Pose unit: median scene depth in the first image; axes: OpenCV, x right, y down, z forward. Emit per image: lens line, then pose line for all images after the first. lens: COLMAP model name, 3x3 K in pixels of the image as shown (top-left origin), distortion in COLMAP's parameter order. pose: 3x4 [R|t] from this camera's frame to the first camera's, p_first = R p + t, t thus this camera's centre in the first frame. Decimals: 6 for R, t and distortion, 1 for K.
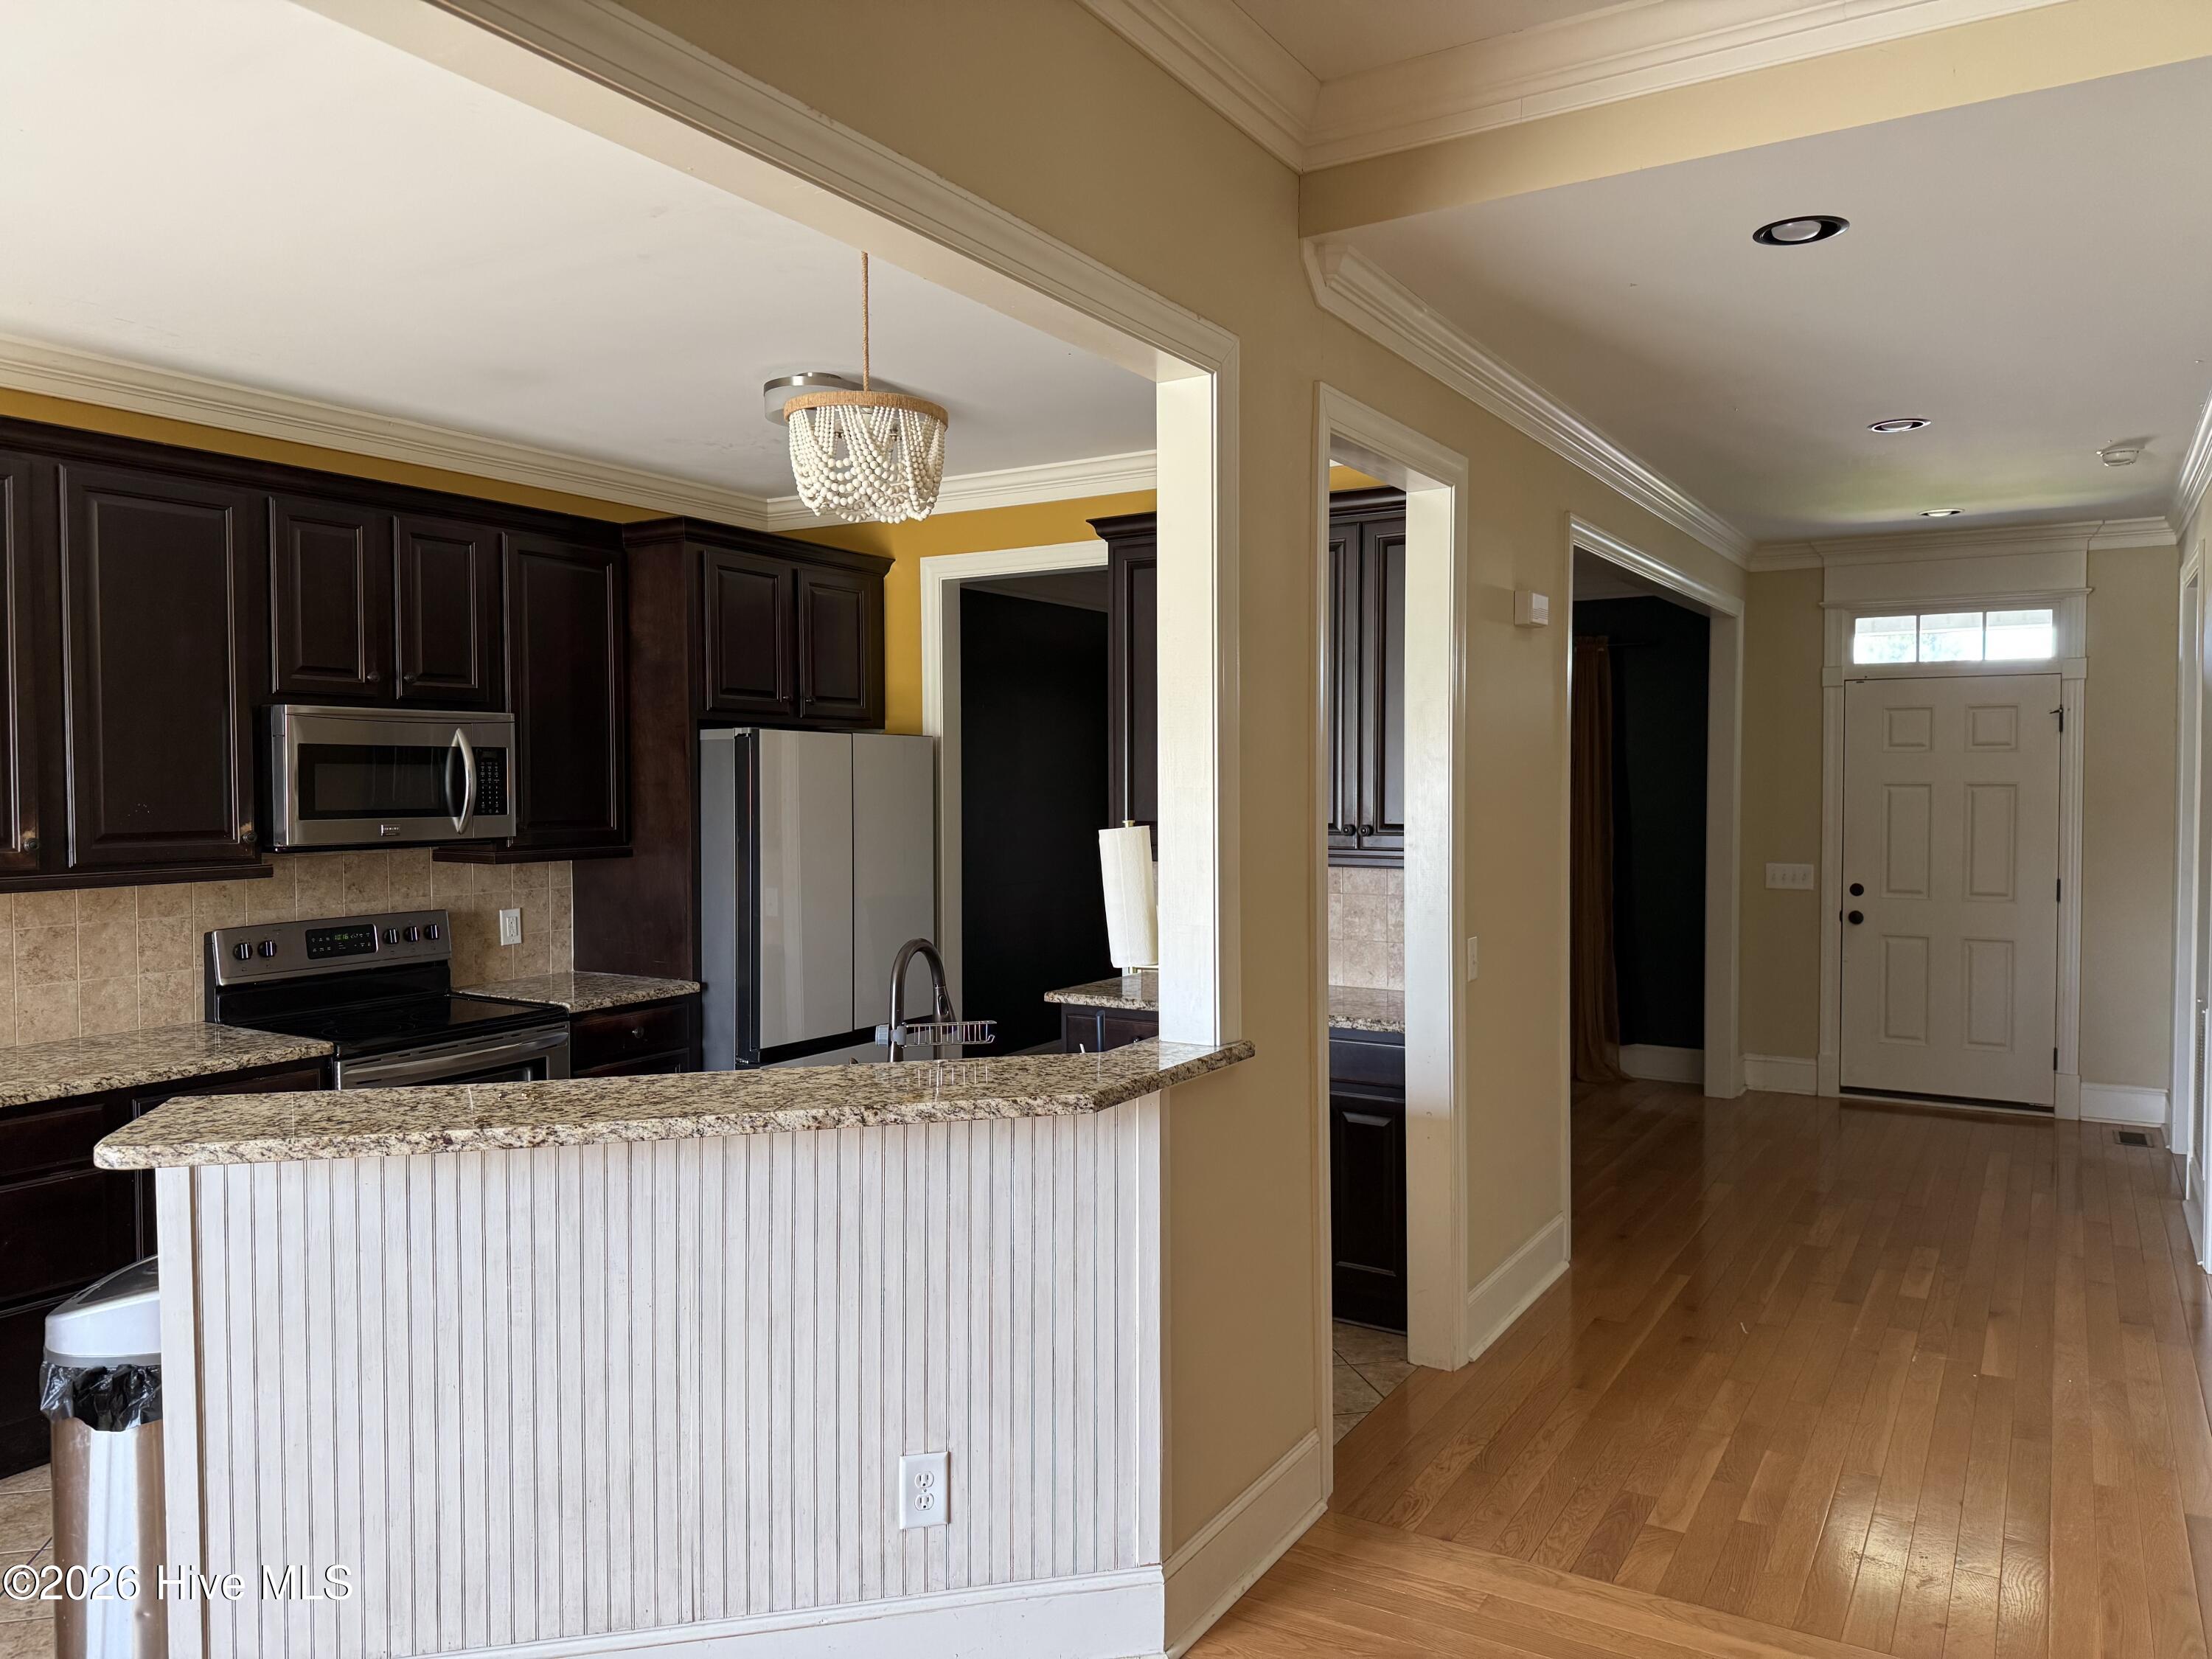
lens RADIAL K [[1543.2, 0, 1106.0], [0, 1543.2, 829.5], [0, 0, 1]] dist [0.186532, -0.392105]
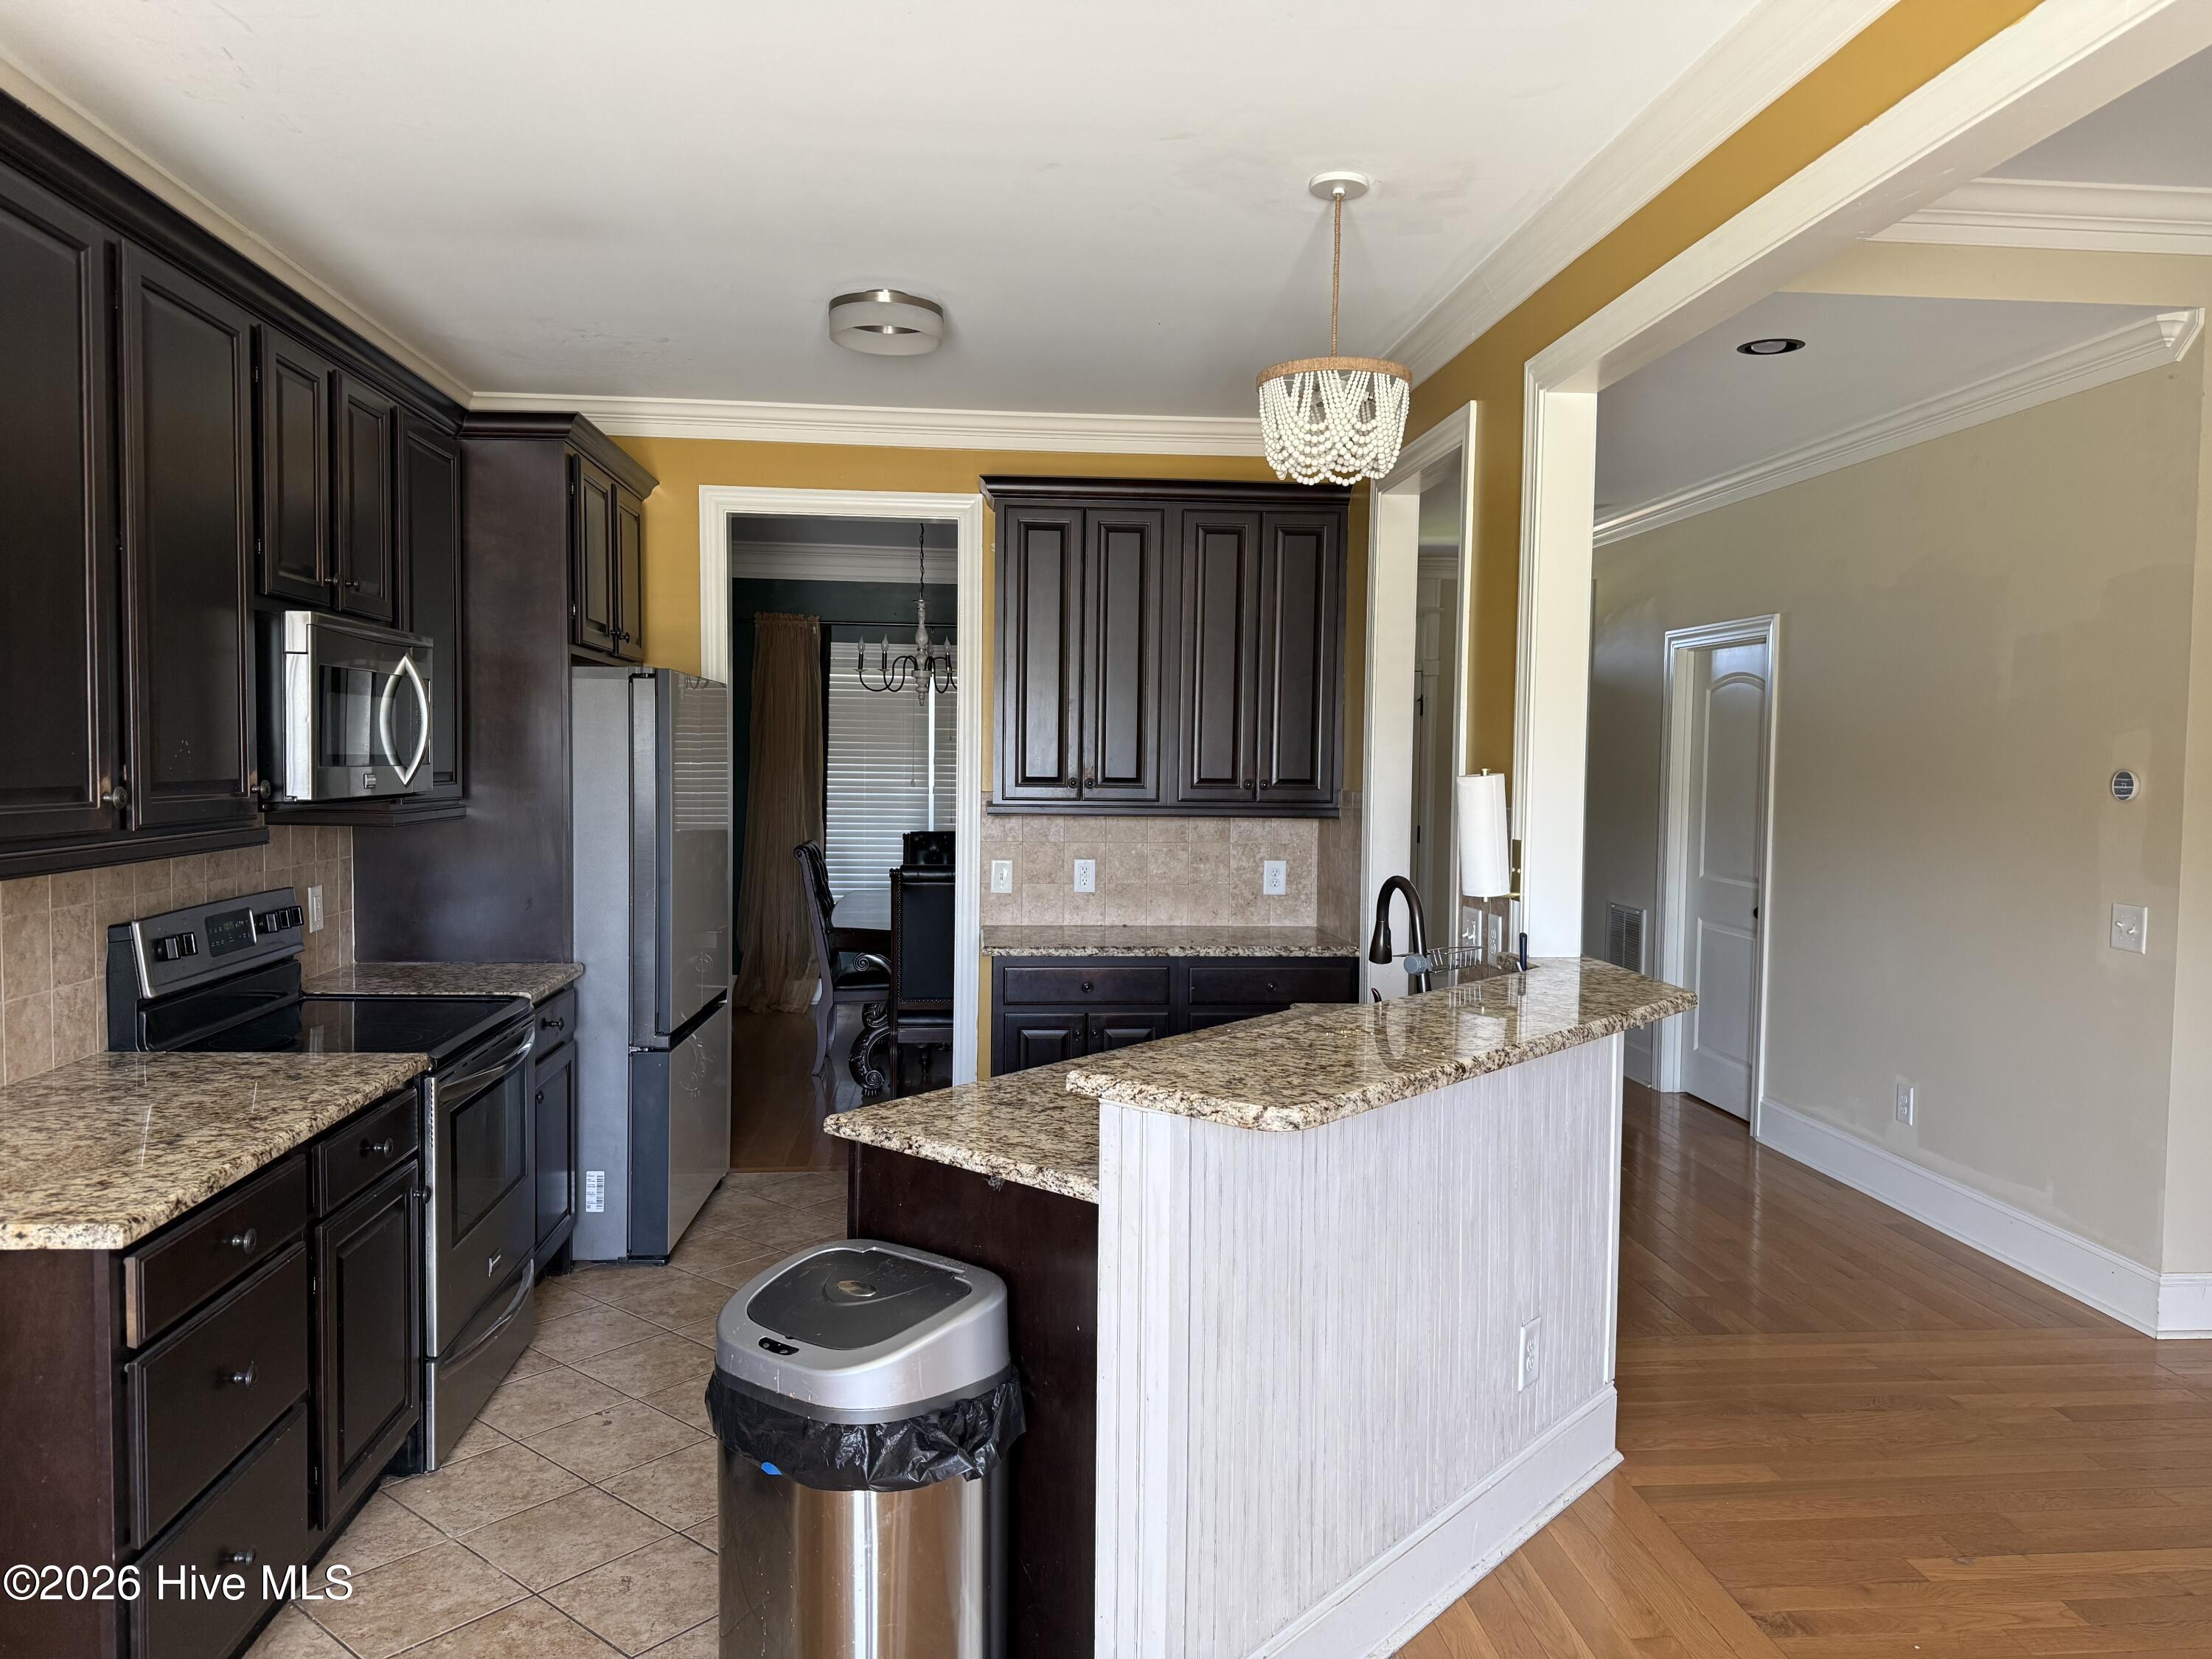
lens RADIAL K [[1543.2, 0, 1106.0], [0, 1543.2, 829.5], [0, 0, 1]] dist [0.186532, -0.392105]
pose [[0.801058, -0.016377, 0.598363, -0.638353], [0.005080, 0.999776, 0.020563, 0.010161], [-0.598566, -0.013432, 0.800961, 0.170735]]
